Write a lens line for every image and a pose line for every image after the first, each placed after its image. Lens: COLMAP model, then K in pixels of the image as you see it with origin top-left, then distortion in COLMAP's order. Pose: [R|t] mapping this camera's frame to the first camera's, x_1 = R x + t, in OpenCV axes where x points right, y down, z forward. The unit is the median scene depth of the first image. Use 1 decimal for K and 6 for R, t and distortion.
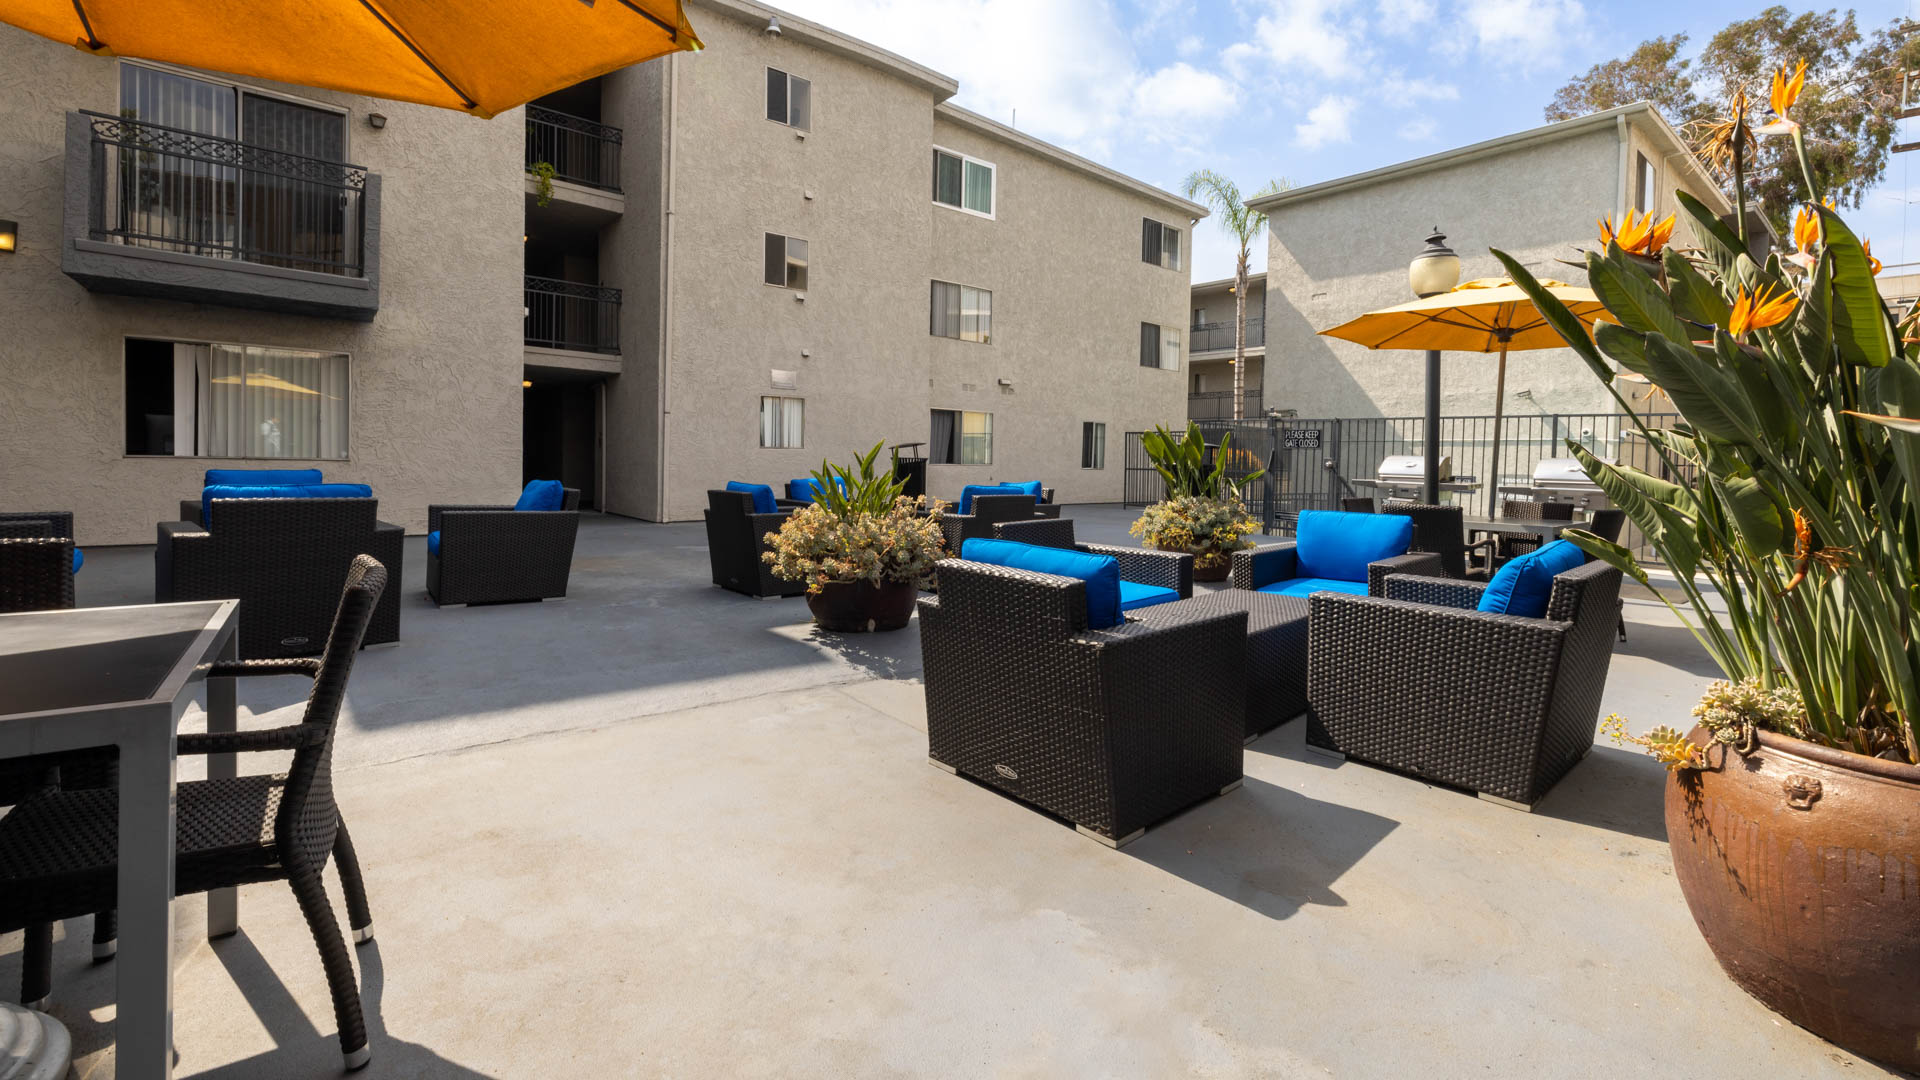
lens RADIAL K [[796.2, 0, 954.7], [0, 796.2, 472.6], [0, 0, 1]] dist [-0.001581, -0.000287]
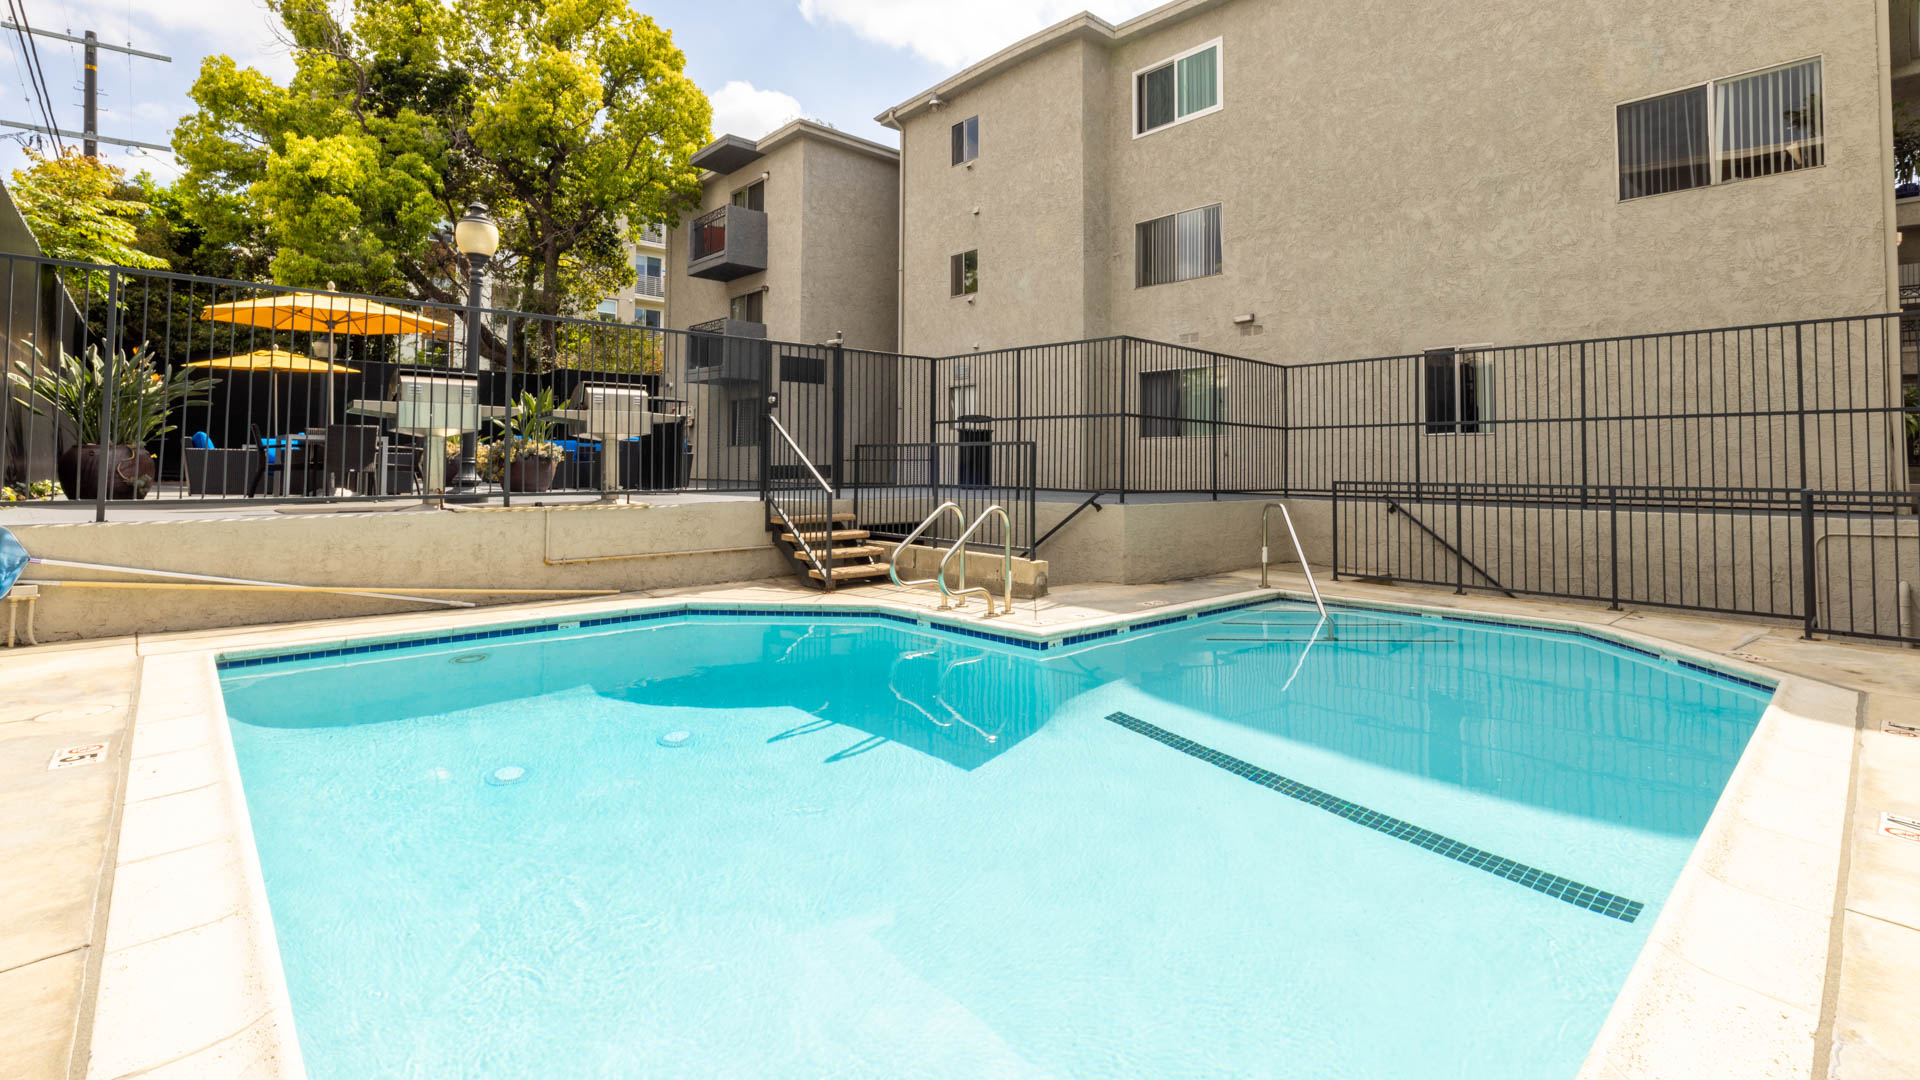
lens RADIAL K [[875.1, 0, 968.2], [0, 875.1, 430.1], [0, 0, 1]] dist [-0.000298, 0.001363]
pose [[0.059323, -0.062981, -0.996250, 1.092676], [-0.020608, 0.997718, -0.064301, 0.055176], [0.998026, 0.024345, 0.057890, 0.942049]]
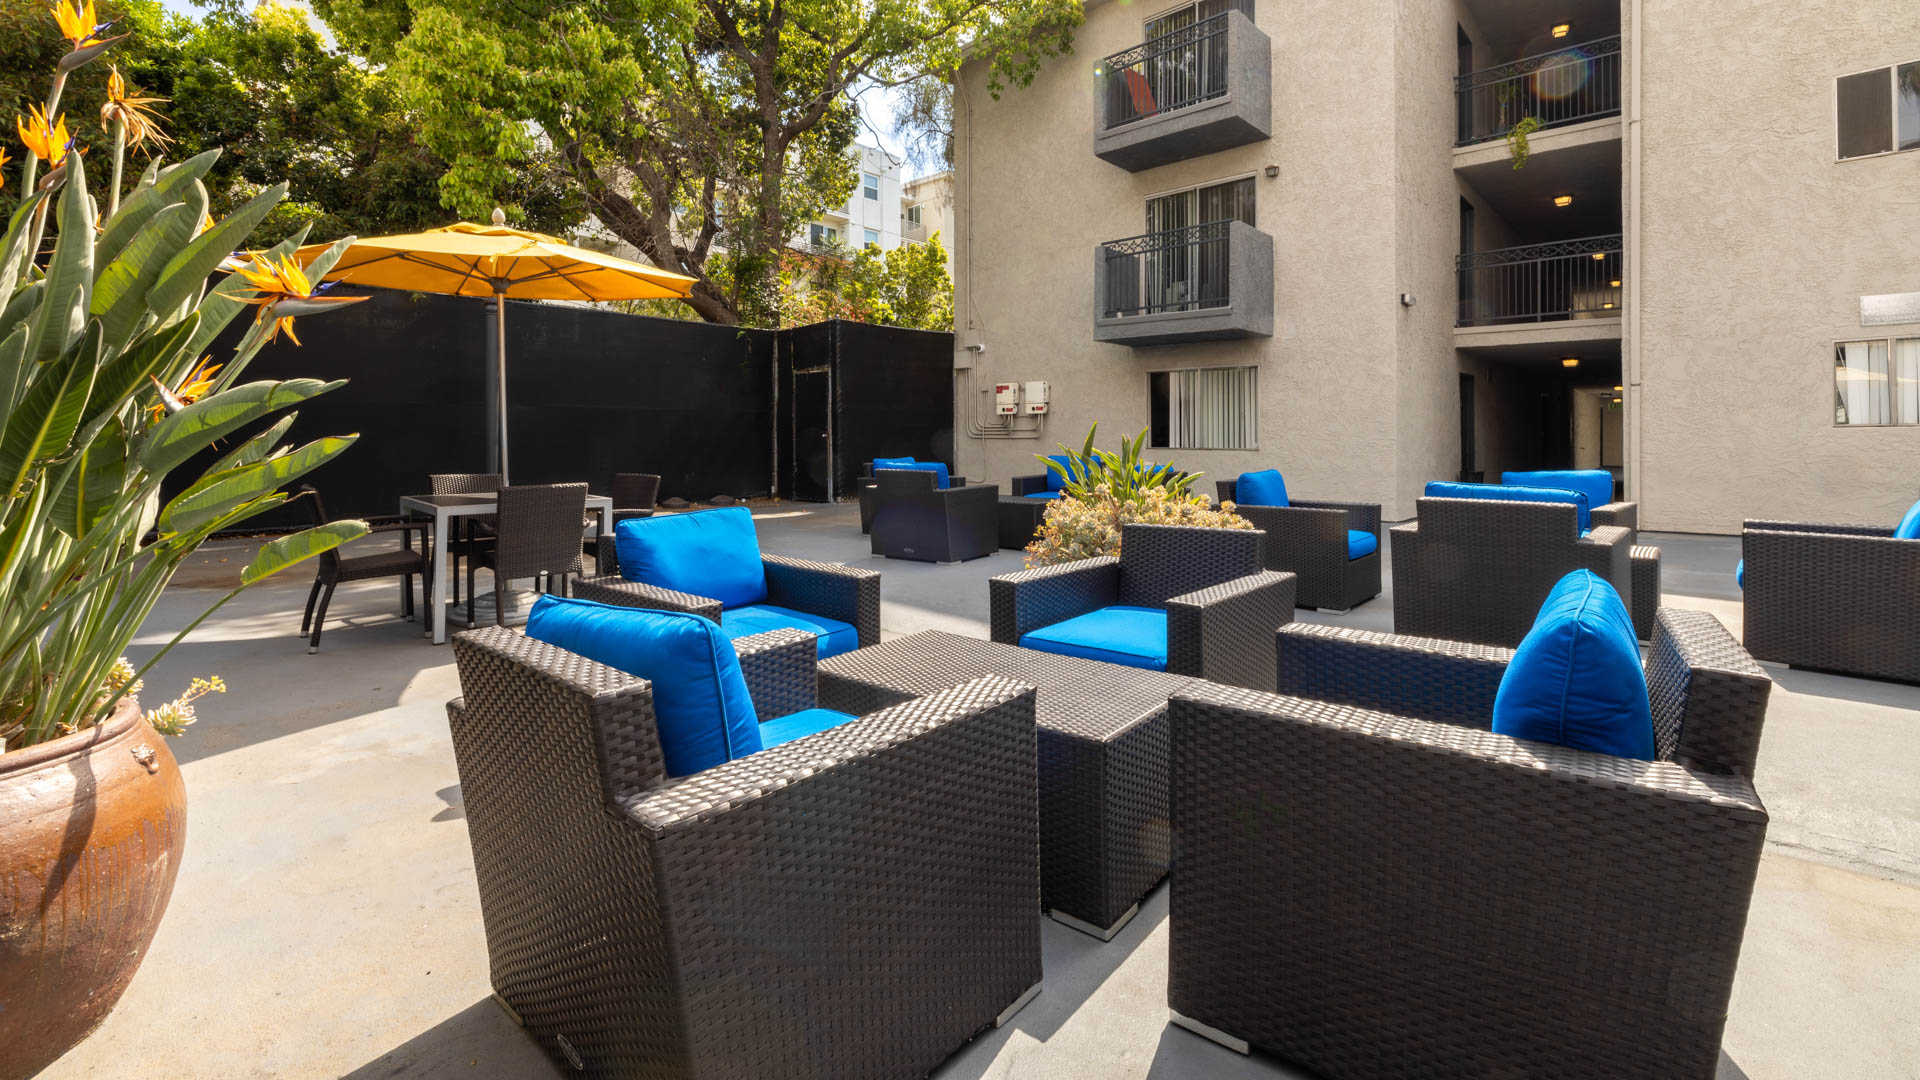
lens RADIAL K [[796.2, 0, 960.0], [0, 796.2, 437.5], [0, 0, 1]] dist [-0.001581, -0.000287]
pose [[0.141442, -0.021804, -0.989706, 0.266692], [-0.011458, 0.999654, -0.023661, -0.000290], [0.989880, 0.014687, 0.141144, 0.239127]]
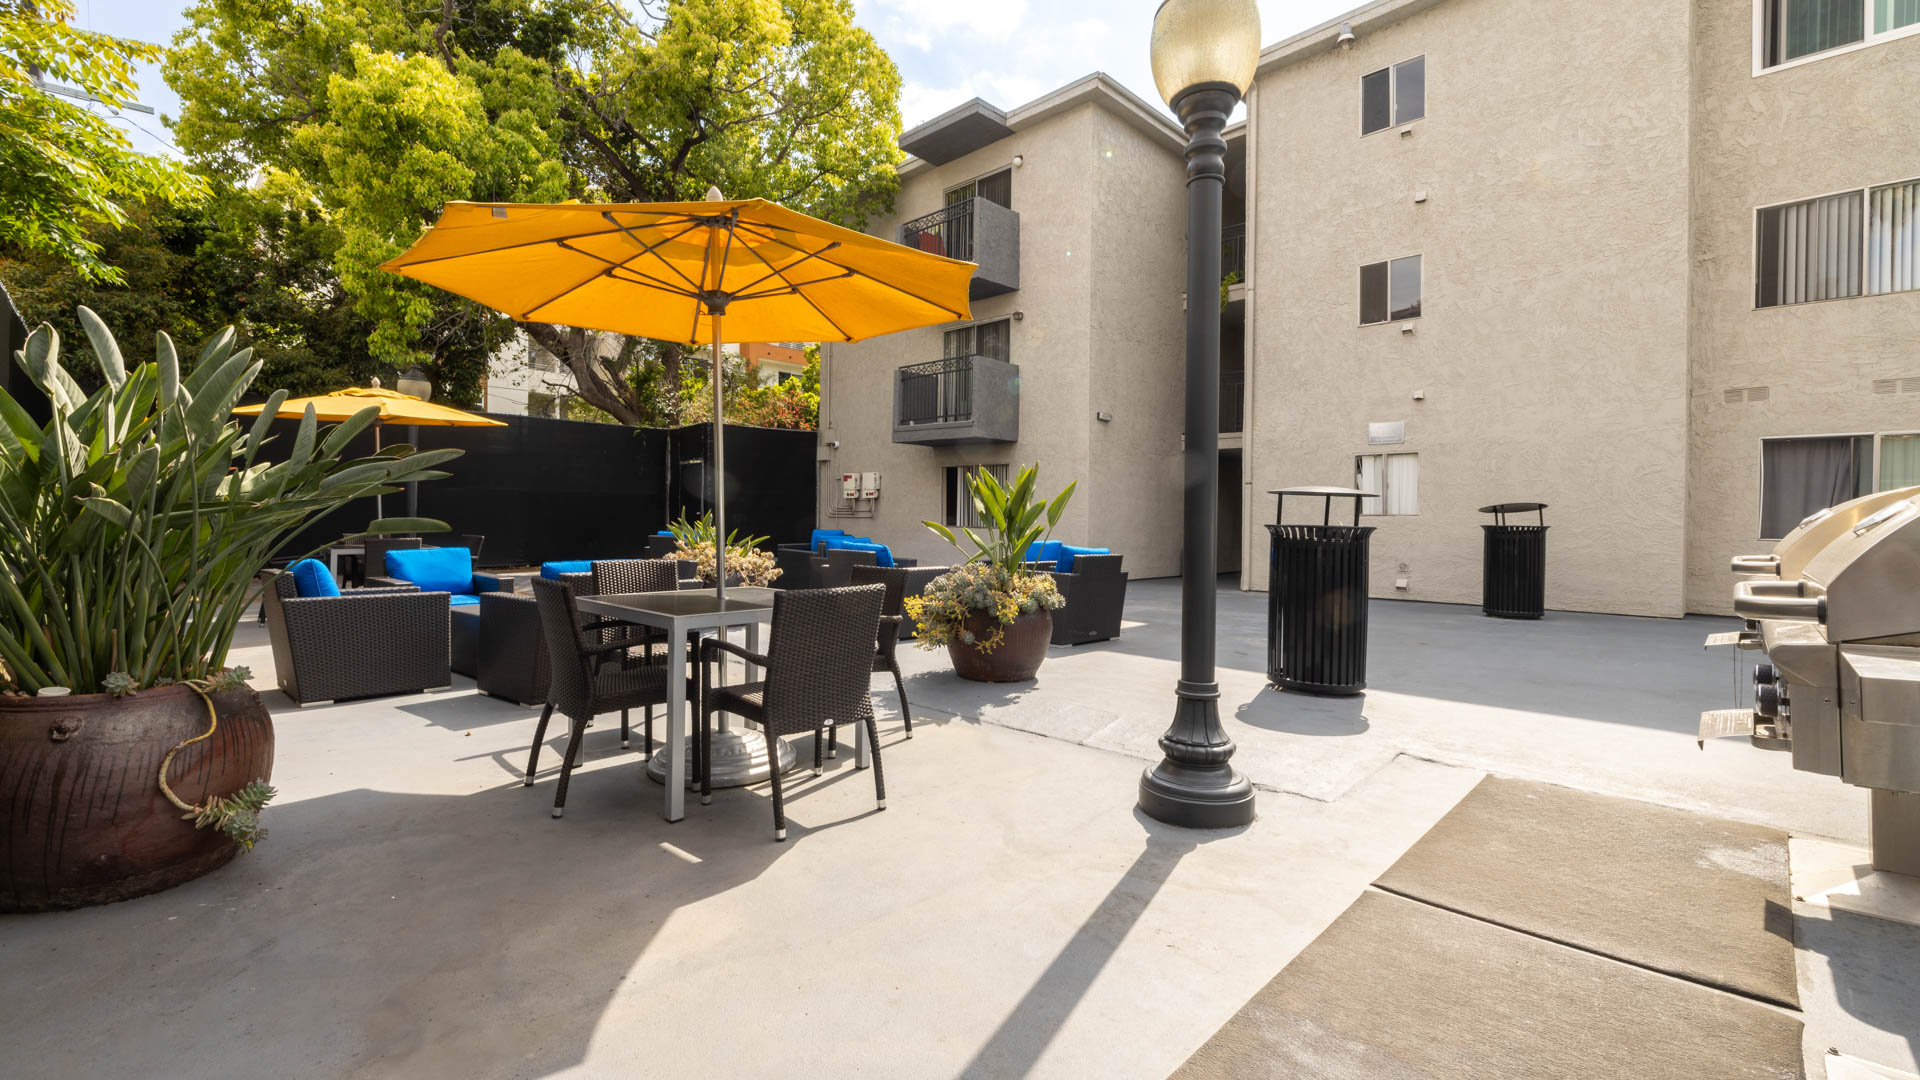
lens RADIAL K [[796.2, 0, 962.7], [0, 796.2, 525.4], [0, 0, 1]] dist [-0.001581, -0.000287]
pose [[0.123956, -0.010351, -0.992234, 0.556791], [-0.024518, 0.999608, -0.013491, 0.001582], [0.991985, 0.026000, 0.123654, 0.465522]]
